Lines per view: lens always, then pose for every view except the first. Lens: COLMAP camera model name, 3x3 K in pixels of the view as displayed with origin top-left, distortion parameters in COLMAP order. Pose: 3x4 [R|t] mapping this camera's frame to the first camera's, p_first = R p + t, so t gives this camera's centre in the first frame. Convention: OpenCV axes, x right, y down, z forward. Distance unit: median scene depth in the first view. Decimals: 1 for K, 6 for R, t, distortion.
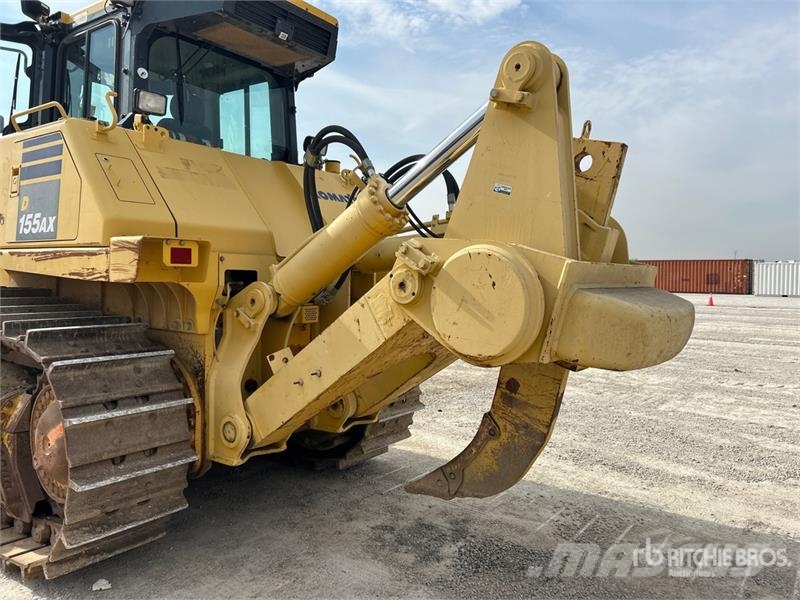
lens RADIAL K [[606.1, 0, 400.0], [0, 606.1, 300.0], [0, 0, 1]] dist [0.036793, -0.033080]
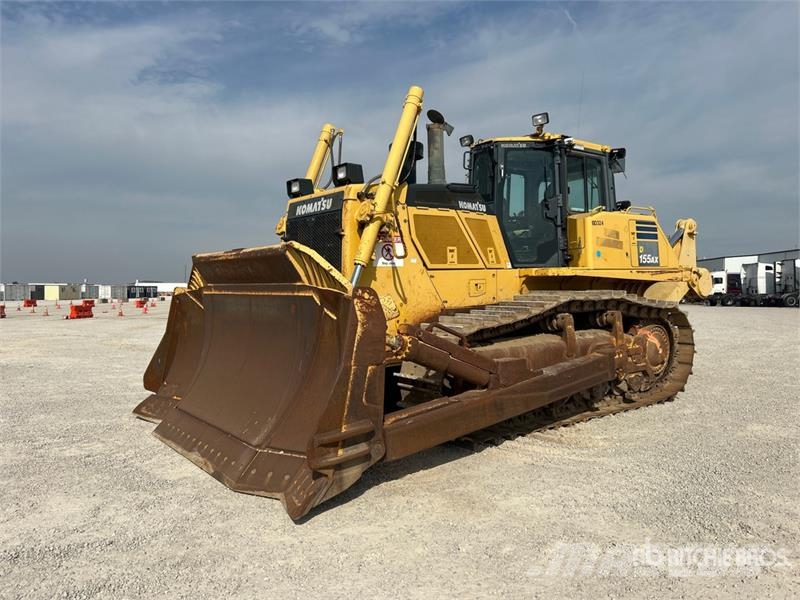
lens RADIAL K [[606.1, 0, 400.0], [0, 606.1, 300.0], [0, 0, 1]] dist [0.036793, -0.033080]
pose [[0.282766, -0.051557, 0.957802, -3.226562], [0.064925, 0.997293, 0.034516, -0.115107], [-0.956989, 0.052425, 0.285348, 1.307136]]
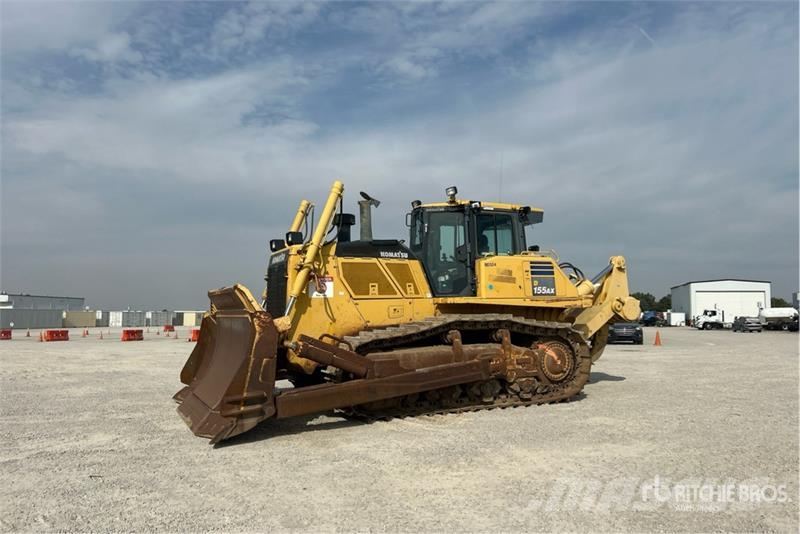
lens RADIAL K [[605.5, 0, 406.1], [0, 605.5, 260.9], [0, 0, 1]] dist [0.137781, -0.309957]
pose [[0.458351, 0.045960, 0.887582, -3.769836], [0.066104, 0.994133, -0.085613, -0.057616], [-0.886310, 0.097913, 0.452624, 0.228942]]
